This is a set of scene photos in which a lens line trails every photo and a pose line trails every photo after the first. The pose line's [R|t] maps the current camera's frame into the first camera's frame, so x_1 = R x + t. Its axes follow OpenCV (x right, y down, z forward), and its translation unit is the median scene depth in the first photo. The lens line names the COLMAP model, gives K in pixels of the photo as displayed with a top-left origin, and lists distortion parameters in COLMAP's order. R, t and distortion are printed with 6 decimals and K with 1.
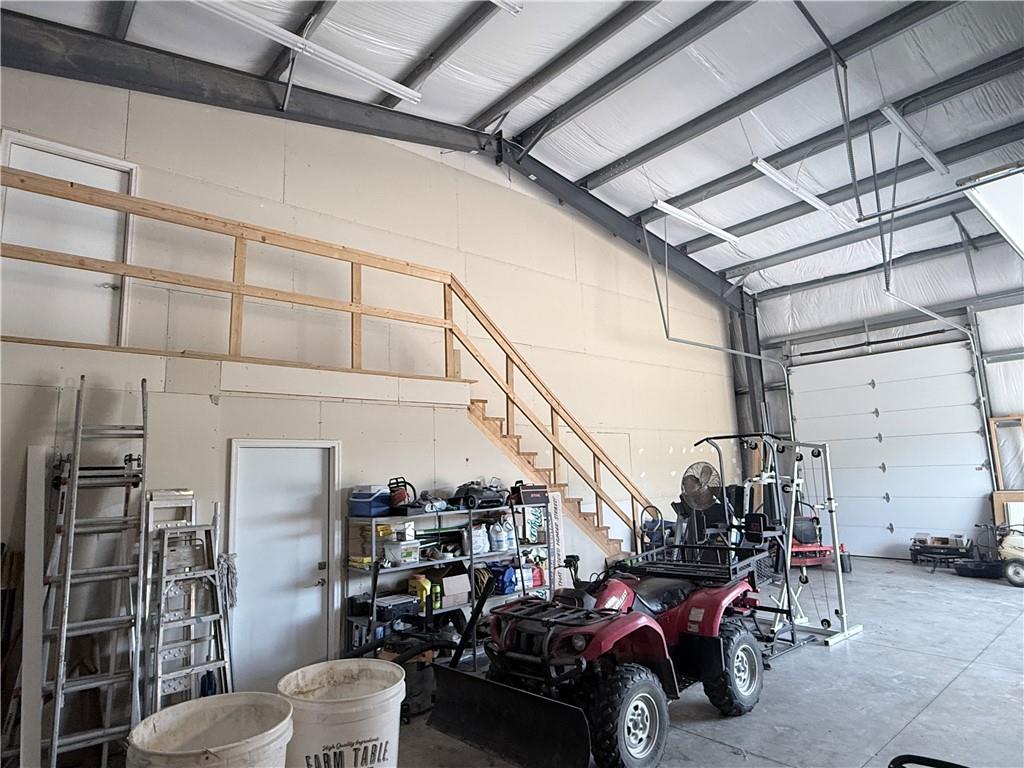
lens RADIAL K [[599.7, 0, 512.2], [0, 599.7, 382.3], [0, 0, 1]] dist [0.004617, -0.000713]
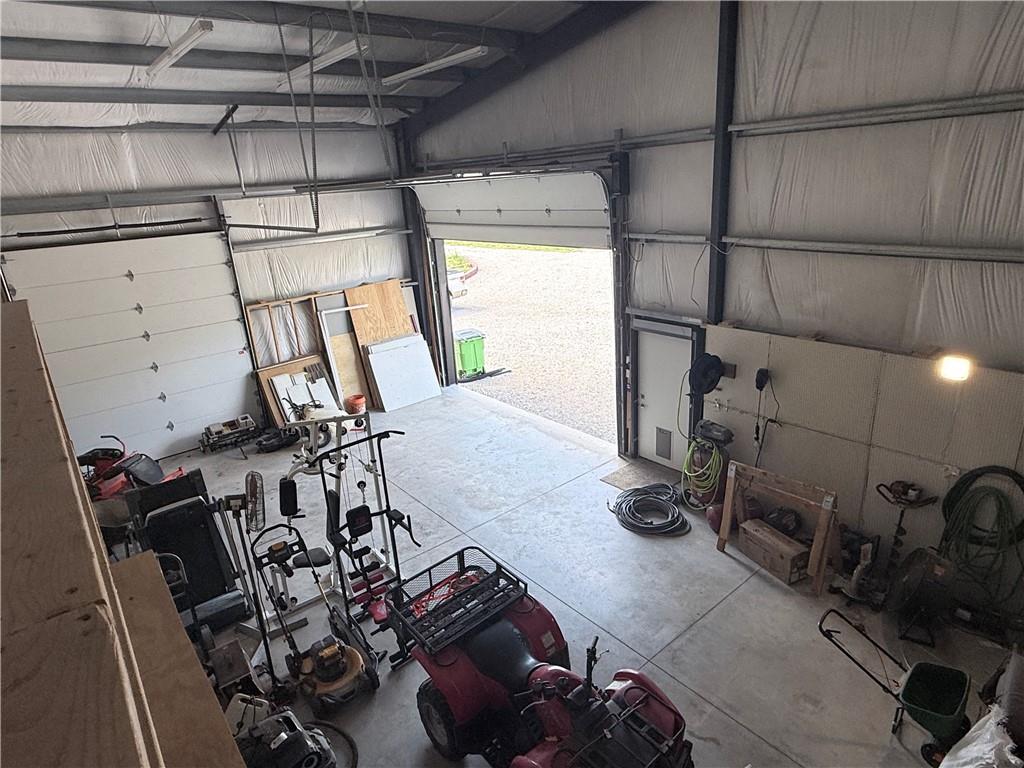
lens RADIAL K [[599.7, 0, 512.6], [0, 599.7, 385.3], [0, 0, 1]] dist [0.004617, -0.000713]
pose [[0.028929, -0.293246, 0.955599, -0.276111], [-0.087599, 0.951578, 0.294663, -0.163086], [-0.995736, -0.092234, 0.001840, 0.477362]]
